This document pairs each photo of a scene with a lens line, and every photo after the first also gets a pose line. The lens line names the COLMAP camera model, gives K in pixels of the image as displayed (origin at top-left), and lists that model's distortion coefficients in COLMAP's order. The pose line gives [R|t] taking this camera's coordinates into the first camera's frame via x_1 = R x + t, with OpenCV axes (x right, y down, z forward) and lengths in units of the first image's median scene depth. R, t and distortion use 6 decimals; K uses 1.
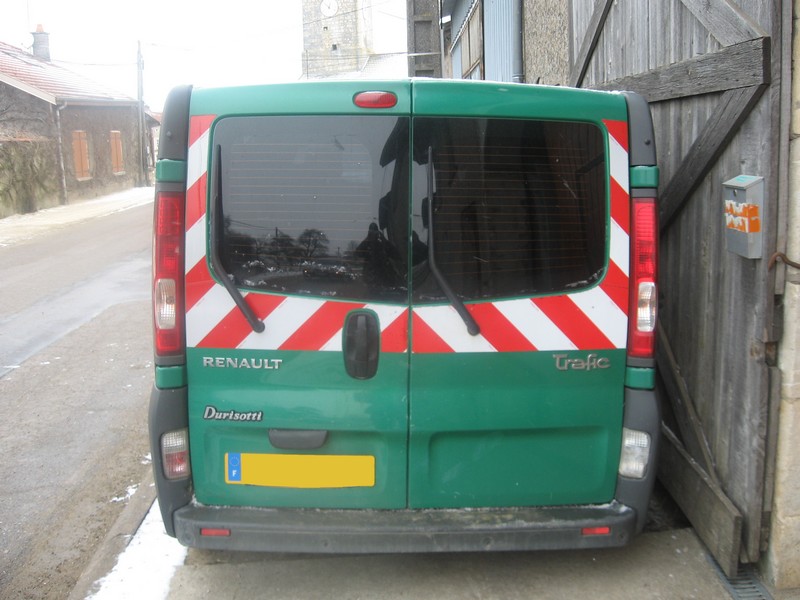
lens RADIAL K [[803.8, 0, 400.0], [0, 803.8, 300.0], [0, 0, 1]] dist [-0.094603, 0.023197]
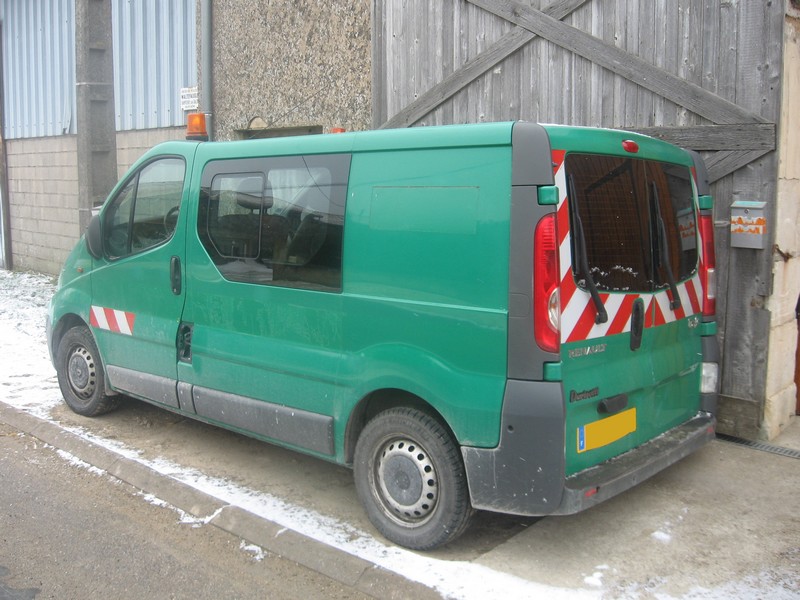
lens RADIAL K [[803.8, 0, 400.0], [0, 803.8, 300.0], [0, 0, 1]] dist [-0.094603, 0.023197]
pose [[0.696557, -0.084818, 0.712470, -1.260634], [0.118468, 0.992955, 0.002387, -0.036345], [-0.707653, 0.082743, 0.701698, 0.325011]]
